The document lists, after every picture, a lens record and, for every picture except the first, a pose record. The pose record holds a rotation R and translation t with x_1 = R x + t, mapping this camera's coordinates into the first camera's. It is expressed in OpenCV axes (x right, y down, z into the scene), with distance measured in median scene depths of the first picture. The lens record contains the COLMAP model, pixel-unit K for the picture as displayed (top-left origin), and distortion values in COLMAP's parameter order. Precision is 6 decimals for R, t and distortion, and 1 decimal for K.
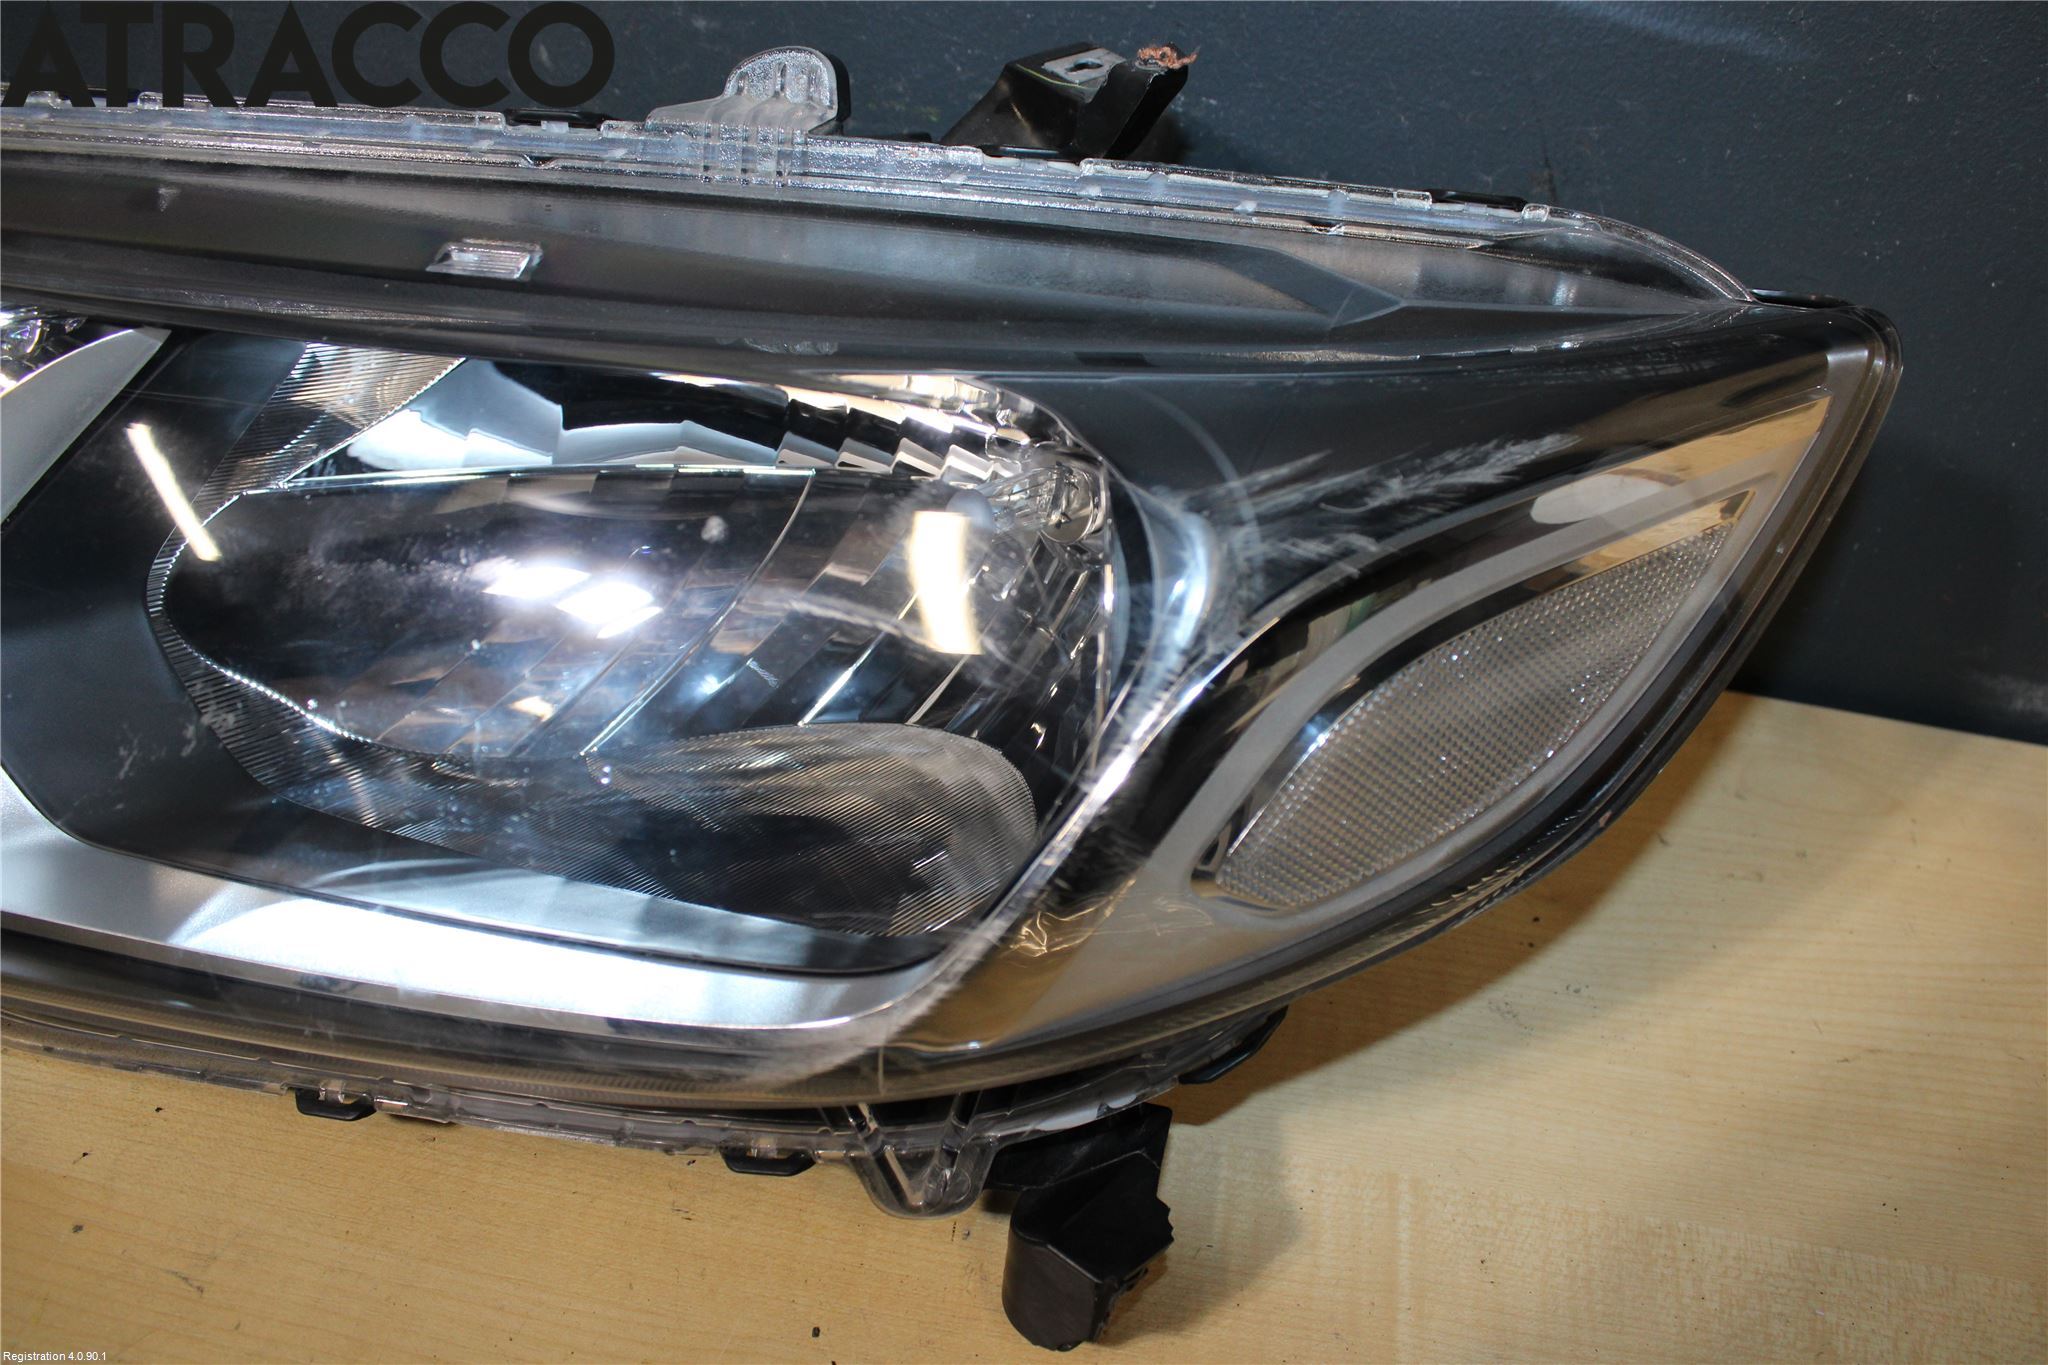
lens RADIAL K [[1718.7, 0, 1058.4], [0, 1718.7, 699.6], [0, 0, 1]] dist [-0.148693, 0.112306]
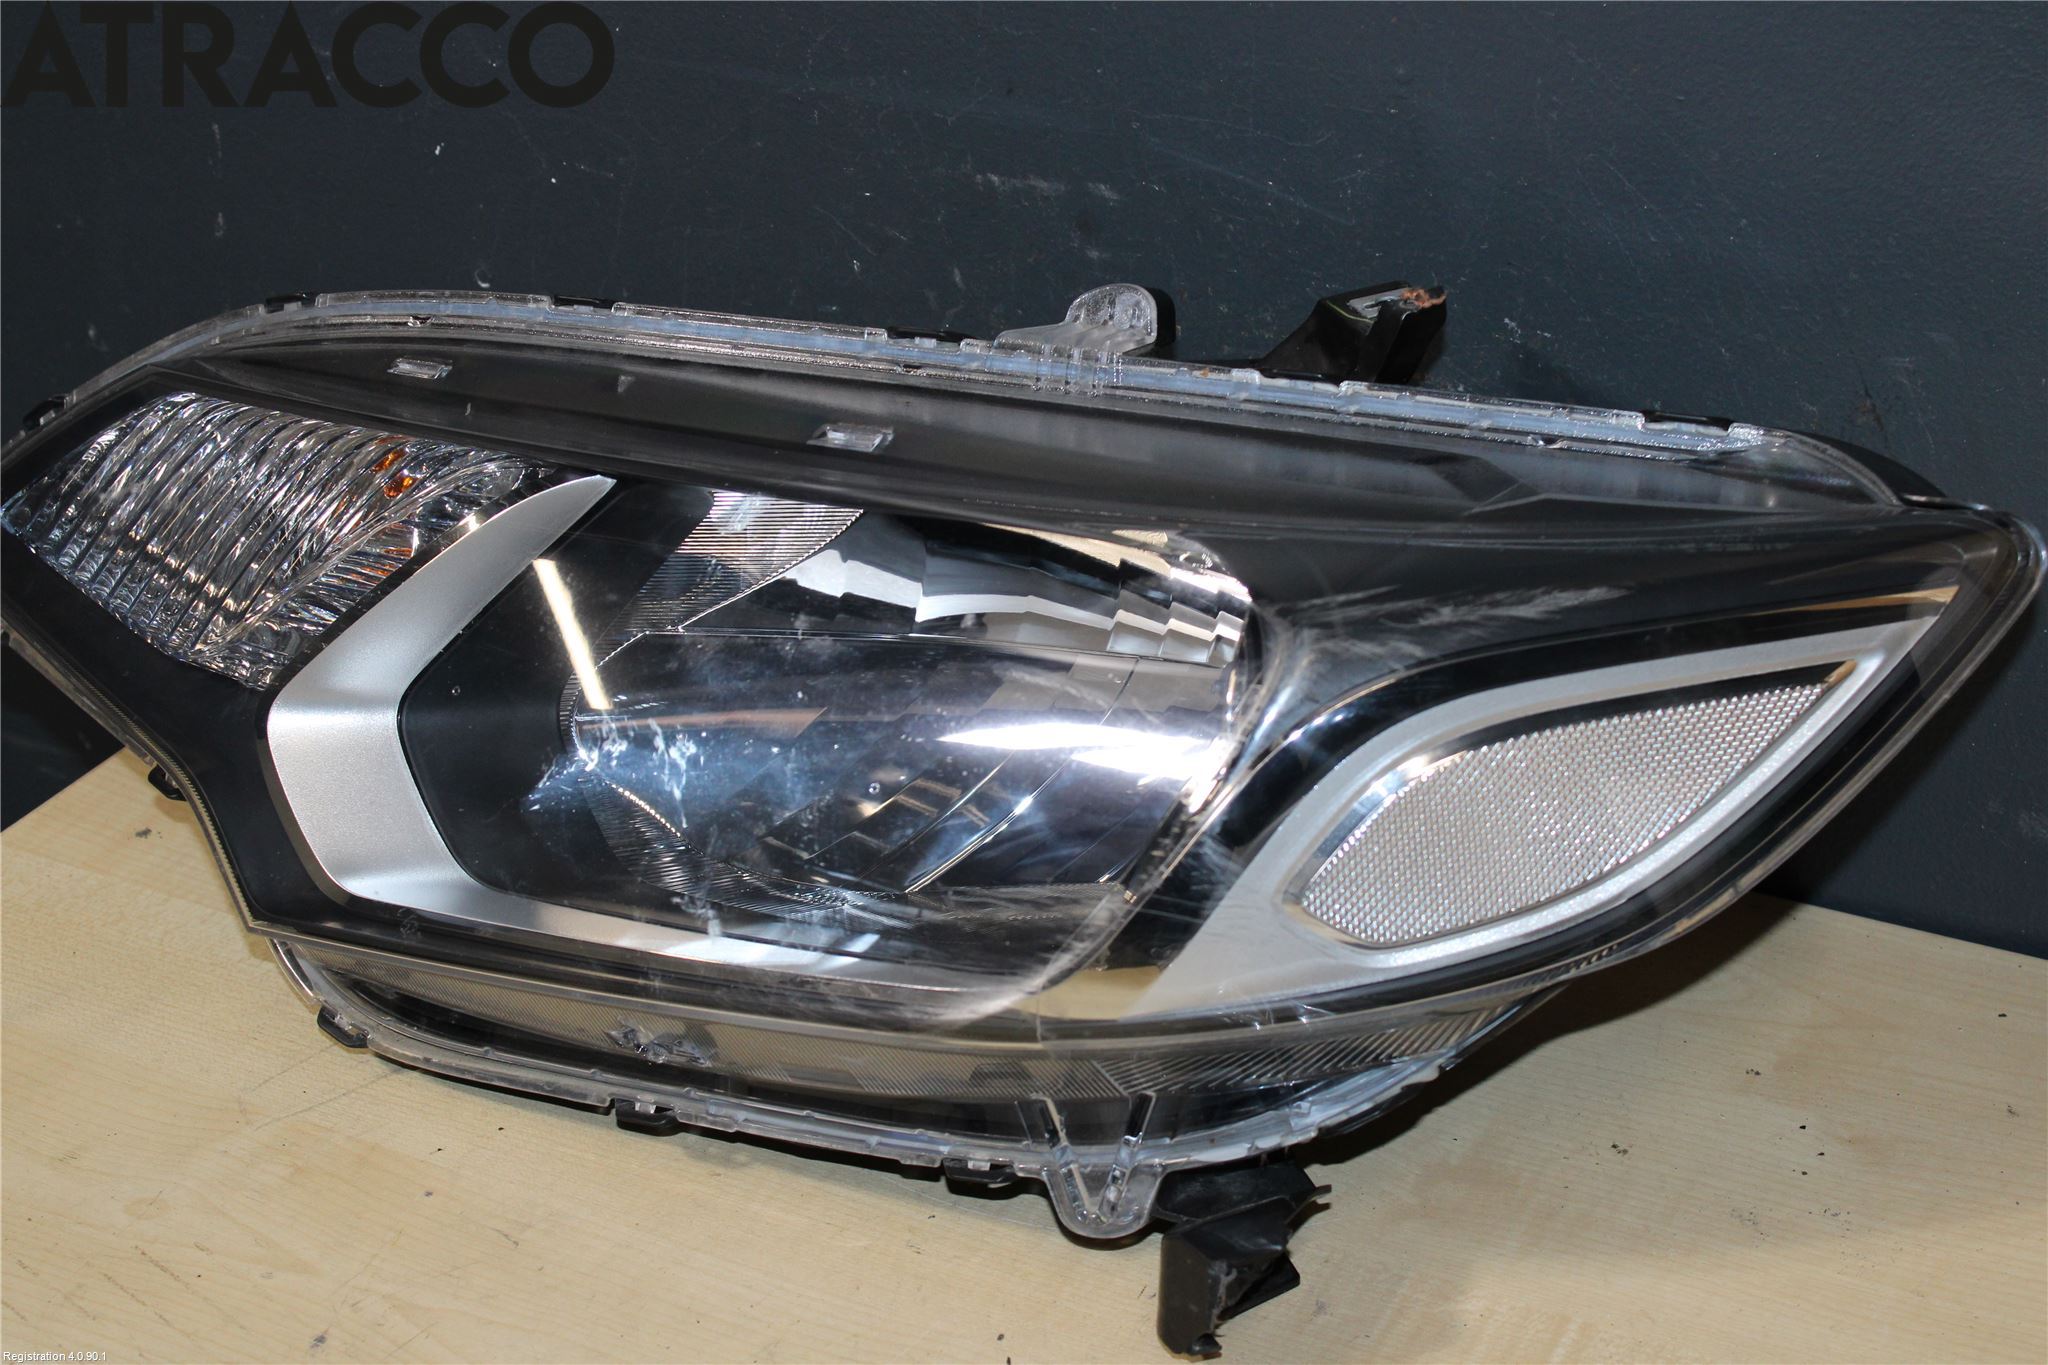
lens RADIAL K [[3431.0, 0, 1021.9], [0, 3431.0, 680.6], [0, 0, 1]] dist [0.044883, 0.000000]
pose [[0.944010, 0.048861, -0.326278, 0.631278], [-0.123128, 0.969694, -0.211030, 0.444587], [0.306078, 0.239389, 0.921417, -1.307788]]
